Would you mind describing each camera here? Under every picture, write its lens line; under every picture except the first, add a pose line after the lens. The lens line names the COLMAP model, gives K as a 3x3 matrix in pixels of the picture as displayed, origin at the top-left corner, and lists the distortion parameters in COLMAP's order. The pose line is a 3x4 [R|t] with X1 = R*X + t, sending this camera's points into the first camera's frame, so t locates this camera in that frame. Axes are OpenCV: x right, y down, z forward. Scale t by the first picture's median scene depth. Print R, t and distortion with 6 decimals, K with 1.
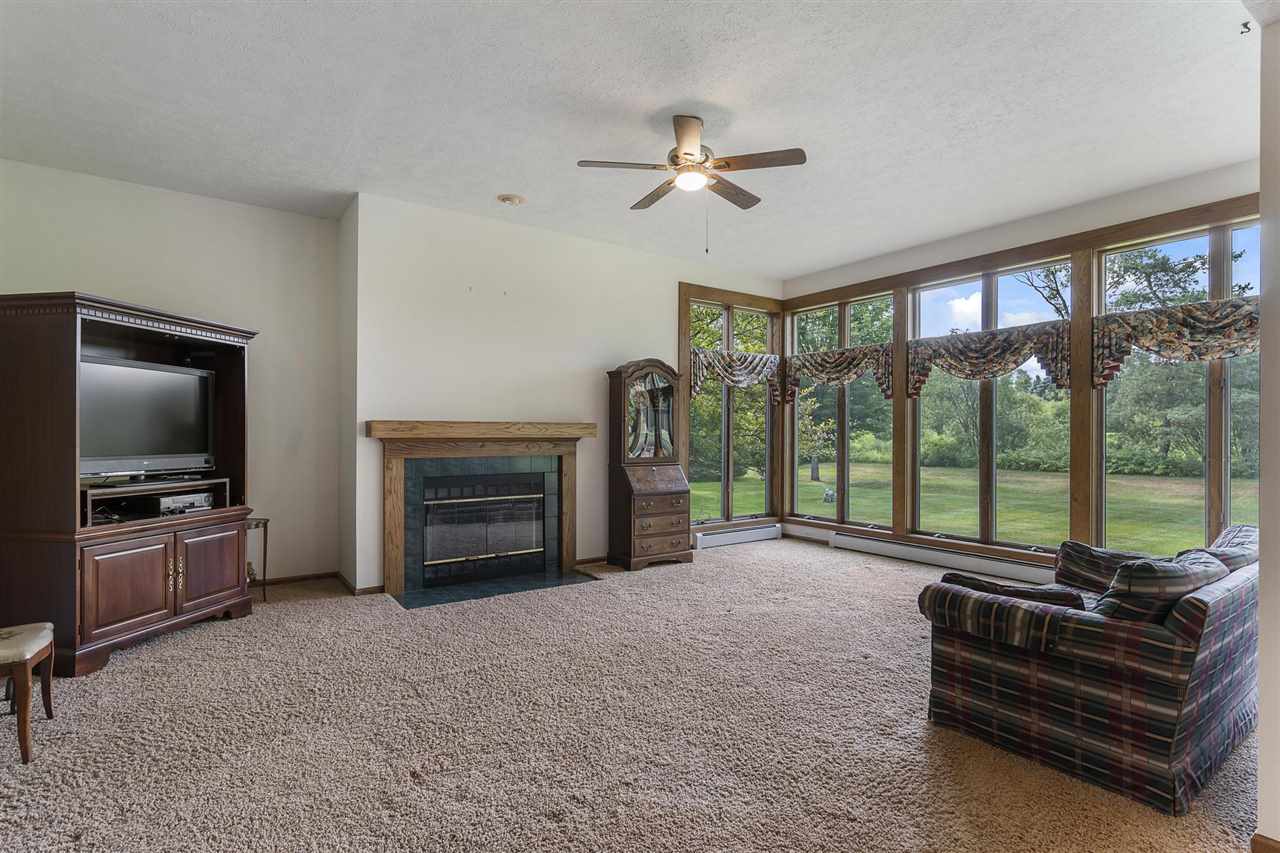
lens RADIAL K [[613.8, 0, 613.1], [0, 613.8, 437.1], [0, 0, 1]] dist [0.006145, -0.002101]
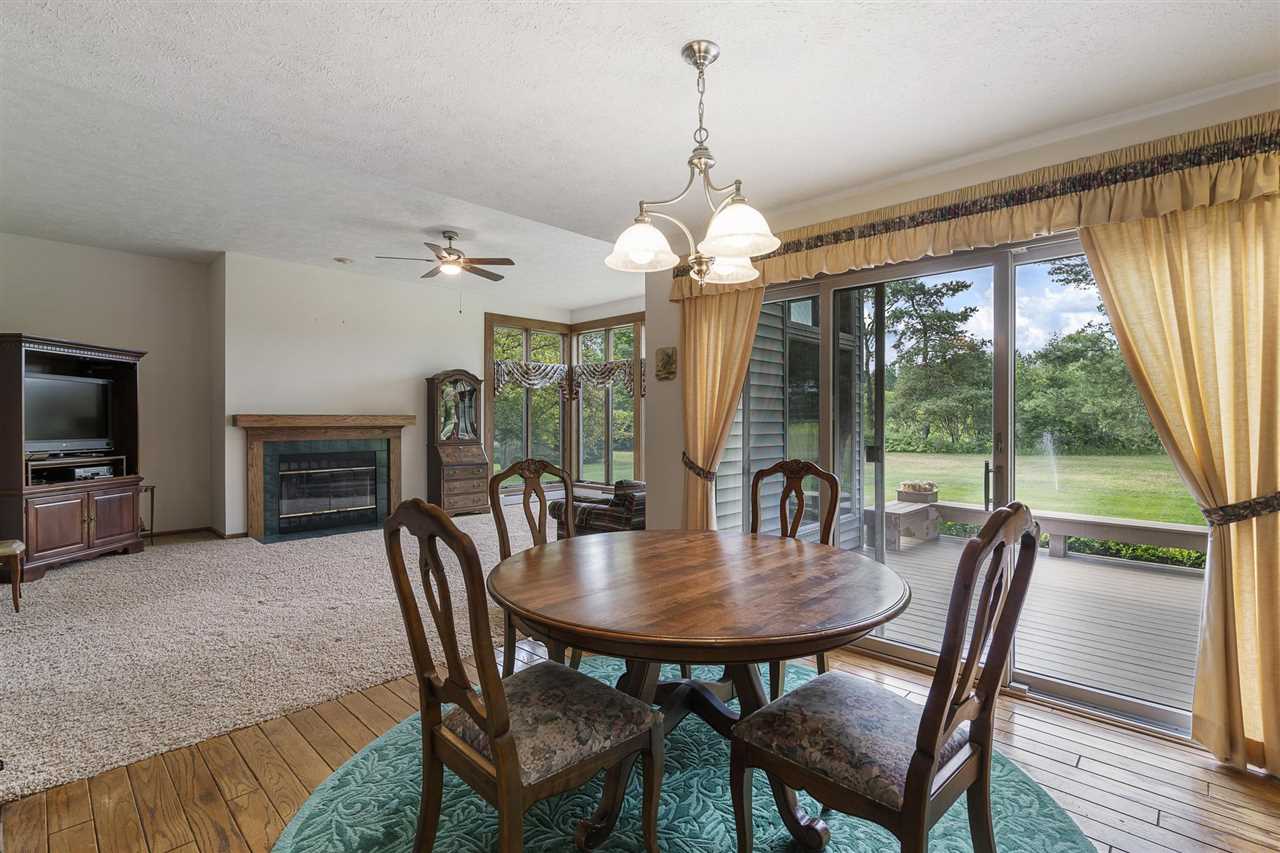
lens RADIAL K [[586.3, 0, 621.1], [0, 586.3, 425.0], [0, 0, 1]] dist [0.001279, -0.000606]
pose [[0.980222, -0.004271, 0.197856, 0.198087], [0.003923, 0.999990, 0.002151, -0.001934], [-0.197863, -0.001332, 0.980229, -0.478175]]
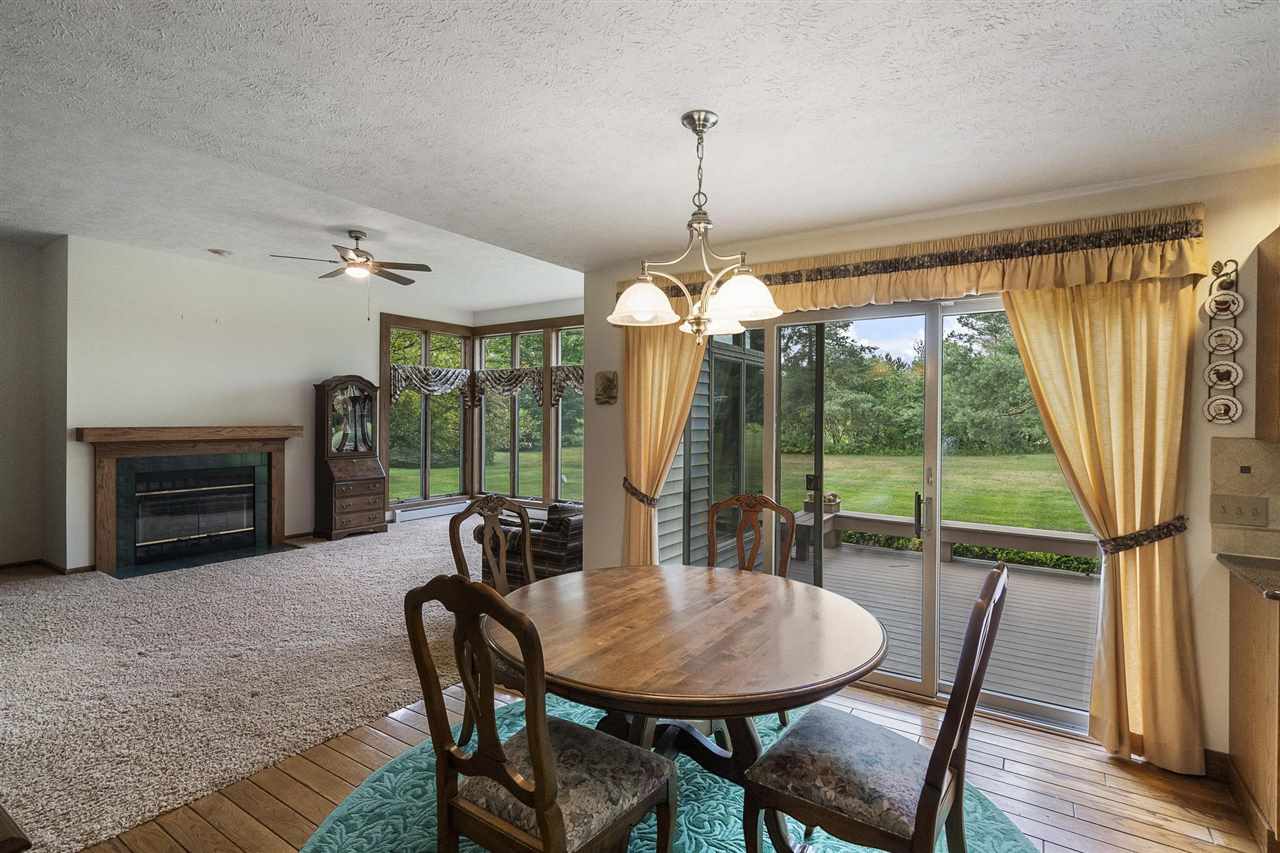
lens RADIAL K [[613.8, 0, 615.0], [0, 613.8, 425.4], [0, 0, 1]] dist [0.006145, -0.002101]
pose [[0.930048, -0.001700, 0.367434, 0.125291], [-0.000241, 0.999986, 0.005237, -0.036017], [-0.367438, -0.004959, 0.930035, -0.479834]]
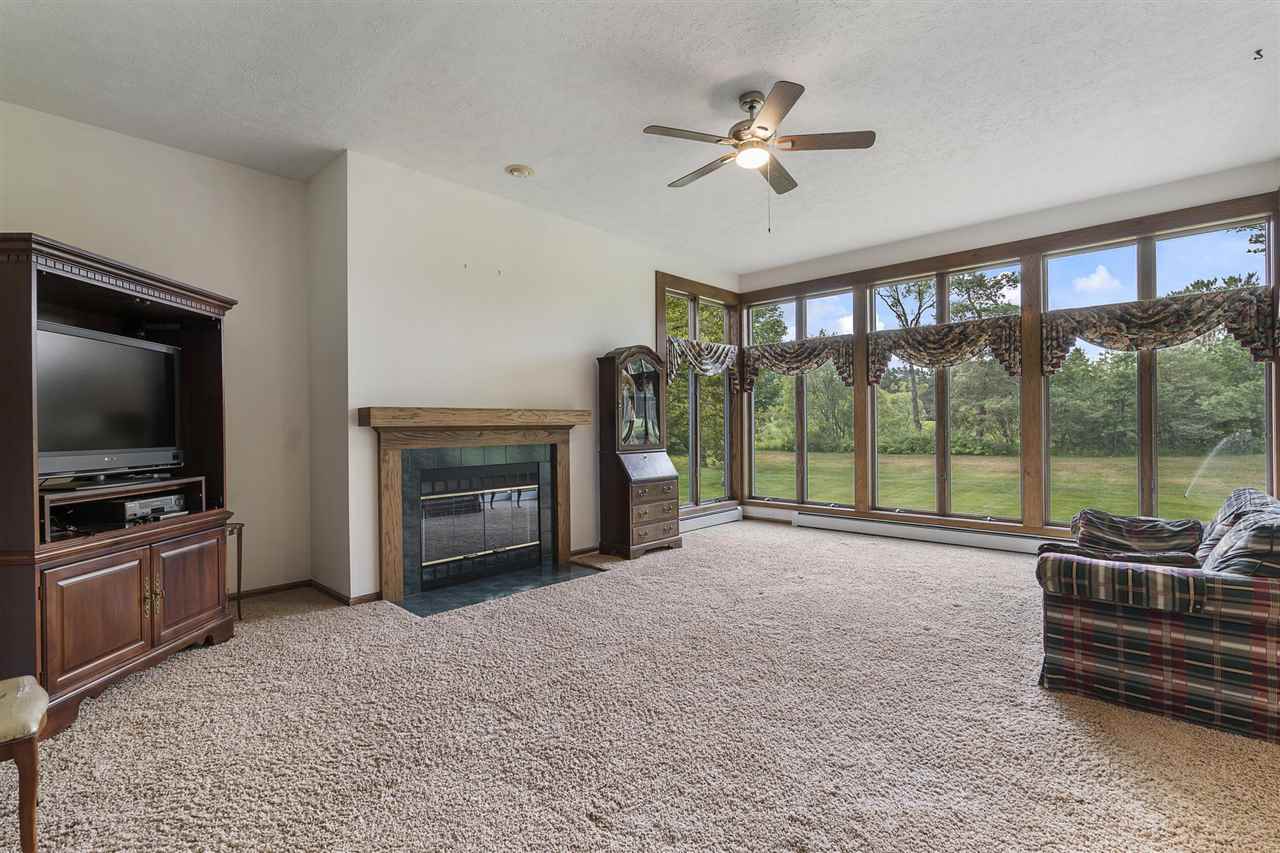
lens RADIAL K [[586.3, 0, 620.2], [0, 586.3, 427.8], [0, 0, 1]] dist [0.001279, -0.000606]
pose [[0.979171, -0.012859, 0.202632, -0.202960], [0.013559, 0.999906, -0.002064, 0.009448], [-0.202586, 0.004769, 0.979253, 0.095020]]
